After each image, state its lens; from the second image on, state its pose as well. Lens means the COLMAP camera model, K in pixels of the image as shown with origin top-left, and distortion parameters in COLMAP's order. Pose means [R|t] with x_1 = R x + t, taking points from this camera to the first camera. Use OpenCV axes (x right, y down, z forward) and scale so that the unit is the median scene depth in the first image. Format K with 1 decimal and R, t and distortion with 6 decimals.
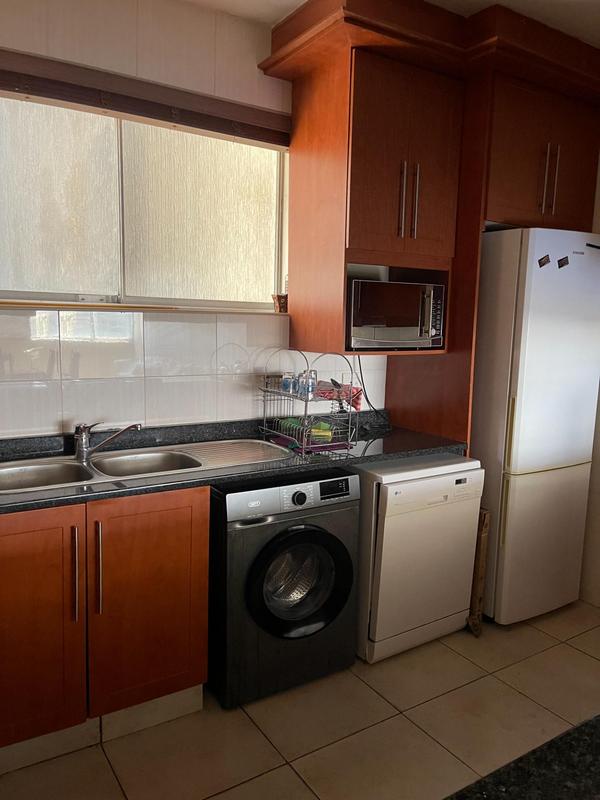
lens RADIAL K [[615.7, 0, 296.3], [0, 615.7, 400.3], [0, 0, 1]] dist [0.037537, -0.024034]
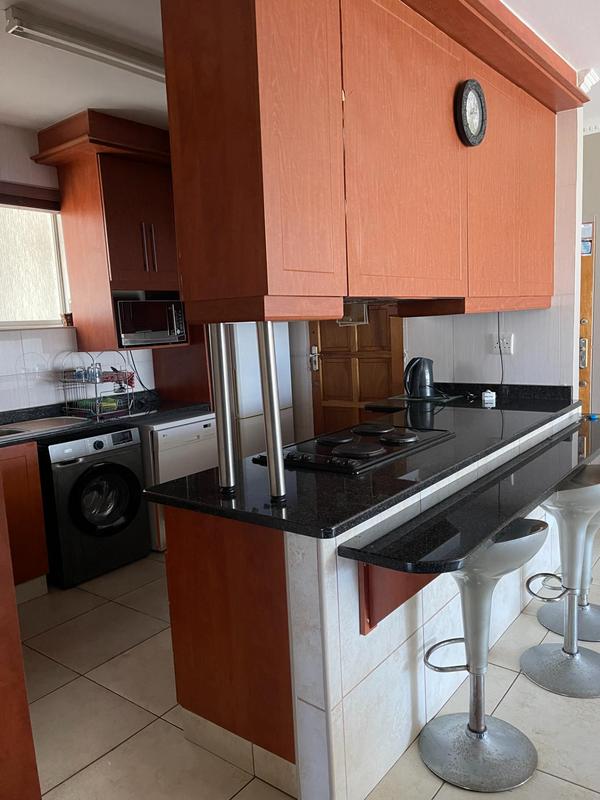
lens RADIAL K [[615.7, 0, 307.4], [0, 615.7, 403.6], [0, 0, 1]] dist [0.037537, -0.024034]
pose [[0.933678, -0.117959, 0.338129, -0.015792], [0.120052, 0.992657, 0.014794, 0.083826], [-0.337392, 0.026781, 0.940983, -0.551009]]
